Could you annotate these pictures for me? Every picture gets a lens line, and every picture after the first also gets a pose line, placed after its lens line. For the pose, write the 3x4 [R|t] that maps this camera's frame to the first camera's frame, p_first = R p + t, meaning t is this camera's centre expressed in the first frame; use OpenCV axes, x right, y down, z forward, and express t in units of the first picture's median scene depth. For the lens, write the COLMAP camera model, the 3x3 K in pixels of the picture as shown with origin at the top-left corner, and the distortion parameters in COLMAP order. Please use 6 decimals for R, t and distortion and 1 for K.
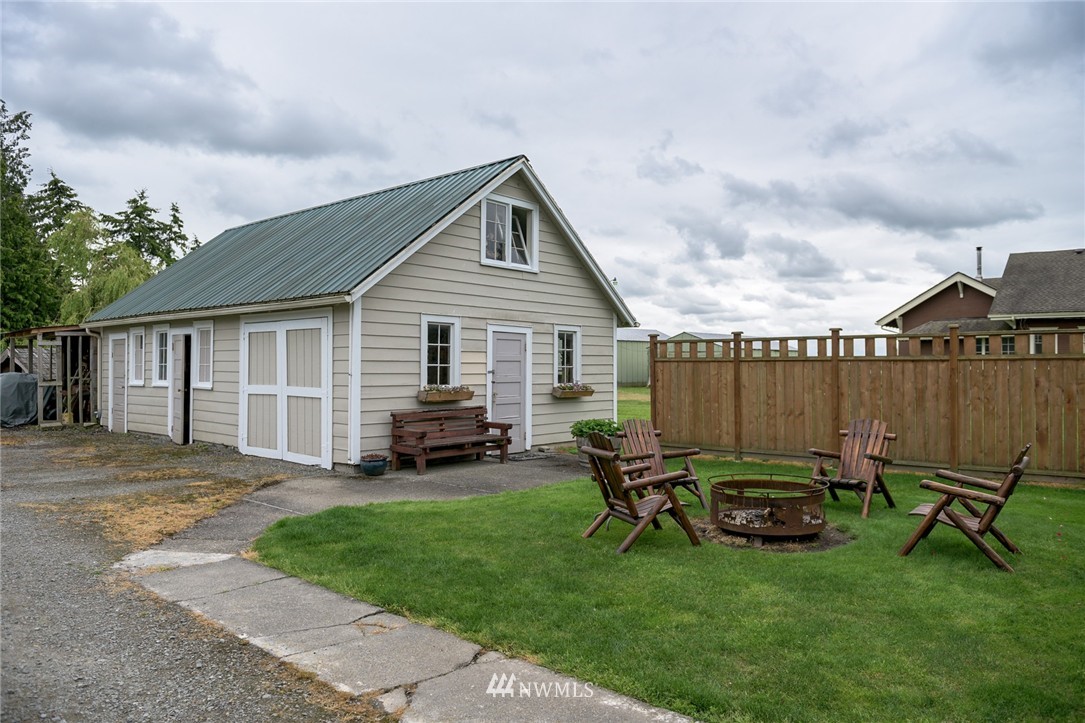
lens RADIAL K [[739.3, 0, 542.5], [0, 739.3, 361.5], [0, 0, 1]] dist [-0.044026, 0.000308]
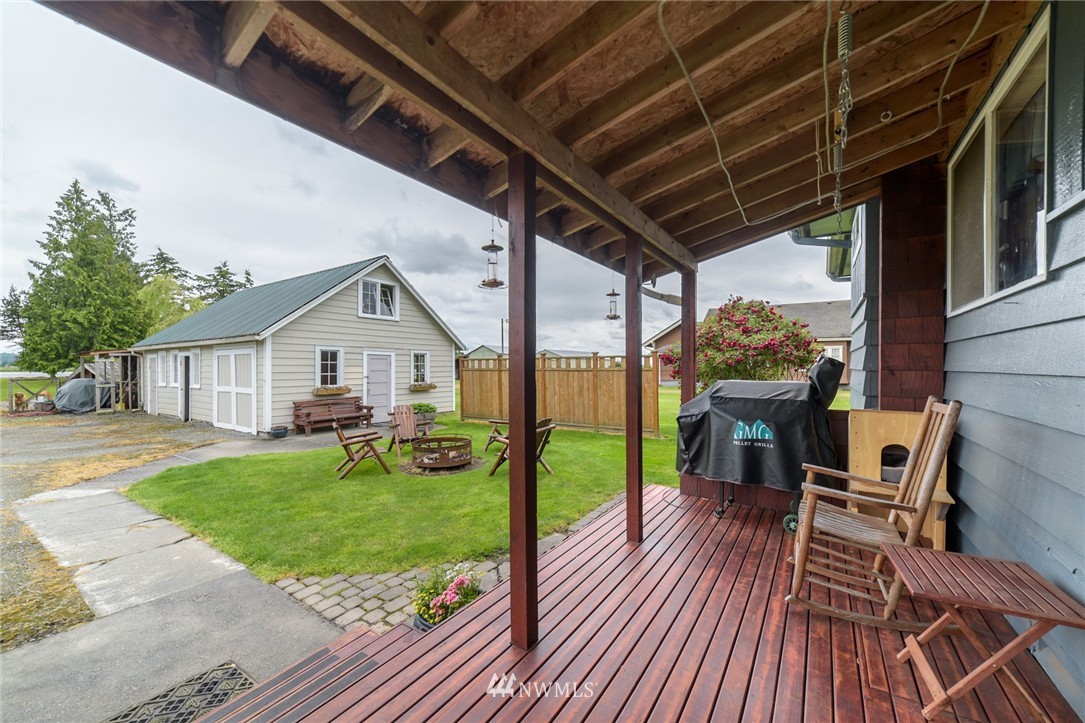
lens RADIAL K [[423.5, 0, 542.5], [0, 423.5, 361.5], [0, 0, 1]] dist [-0.007806, 0.007140]
pose [[0.993137, -0.005281, 0.116835, 0.241770], [0.006187, 0.999954, -0.007392, -0.013786], [-0.116791, 0.008064, 0.993124, -0.062199]]
